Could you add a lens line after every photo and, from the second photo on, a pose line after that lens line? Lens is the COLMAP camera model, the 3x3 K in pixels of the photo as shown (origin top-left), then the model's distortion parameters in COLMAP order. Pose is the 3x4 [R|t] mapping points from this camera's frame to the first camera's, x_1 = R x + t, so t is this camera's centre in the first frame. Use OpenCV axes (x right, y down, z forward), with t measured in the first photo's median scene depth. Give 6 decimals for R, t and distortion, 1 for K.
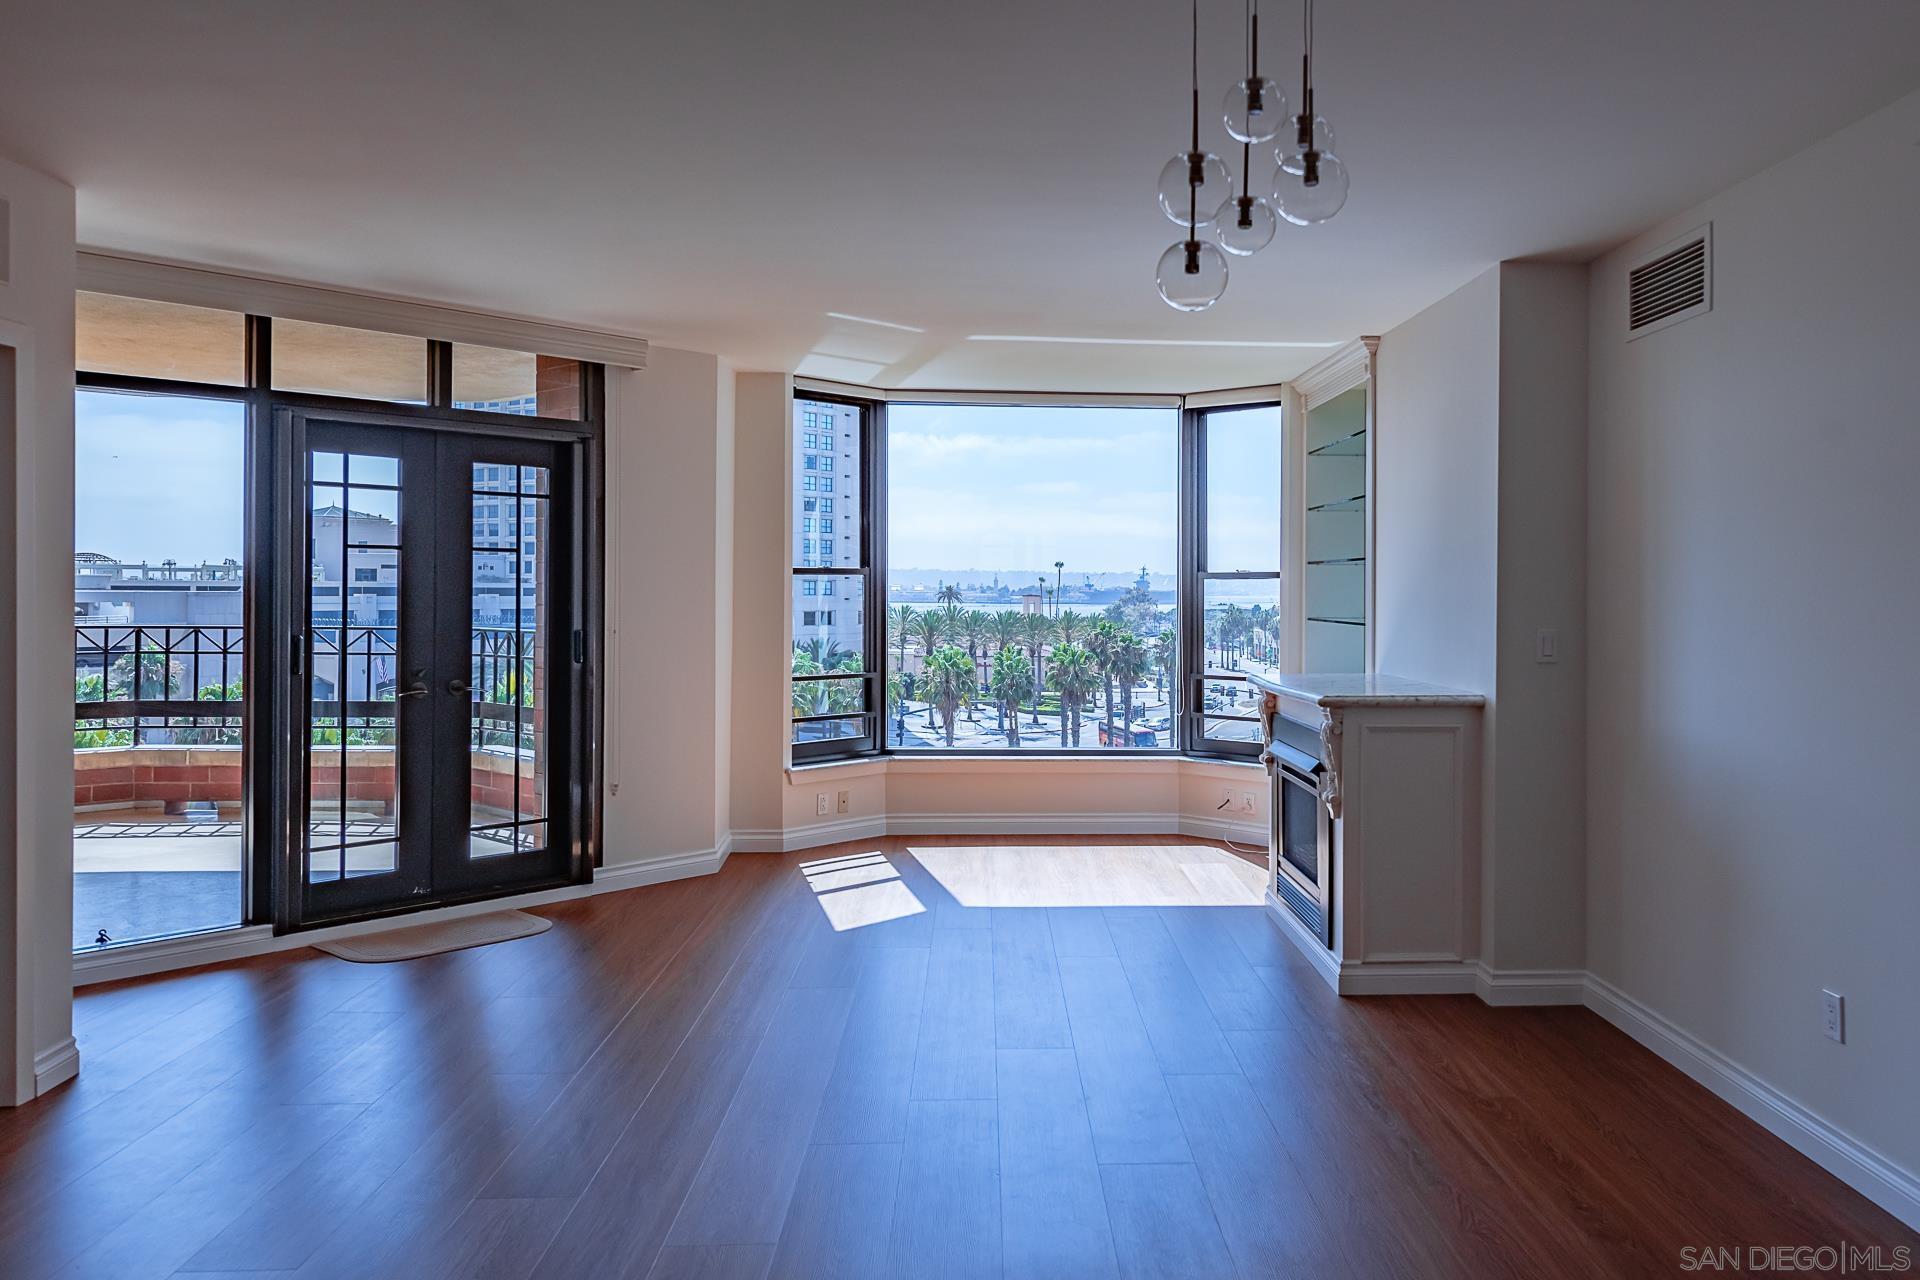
lens RADIAL K [[1373.3, 0, 962.9], [0, 1373.3, 570.3], [0, 0, 1]] dist [0.018975, -0.002217]
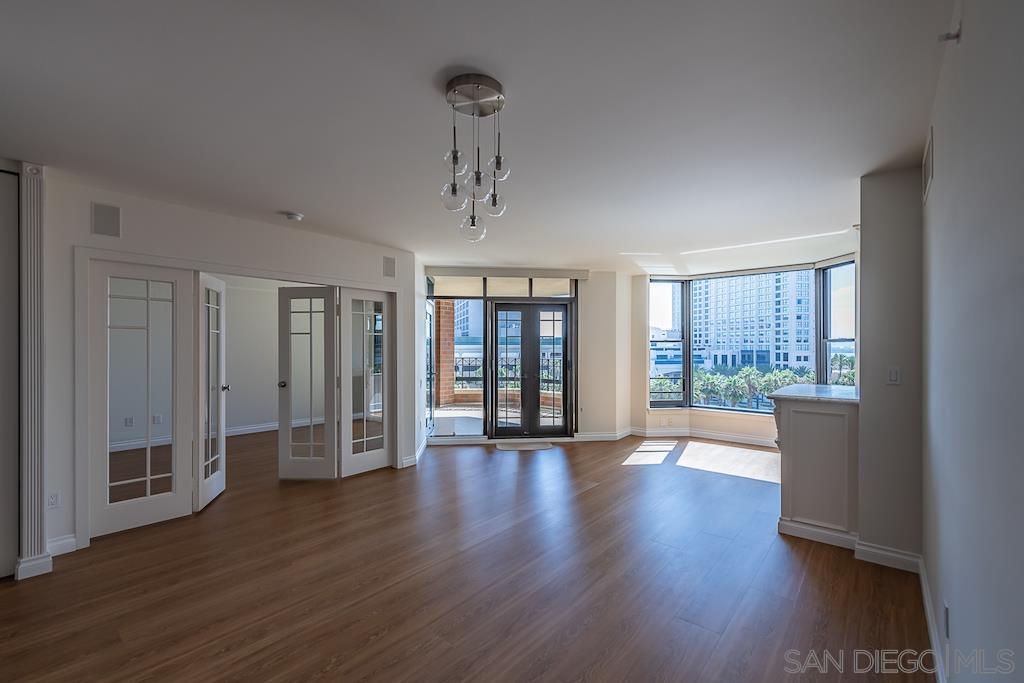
lens RADIAL K [[416.4, 0, 512.0], [0, 416.4, 341.5], [0, 0, 1]] dist [0.000087, -0.000091]
pose [[0.751478, -0.015282, -0.659581, 0.276948], [0.013189, 0.999880, -0.008141, 0.004727], [0.659626, -0.002582, 0.751589, 0.158822]]
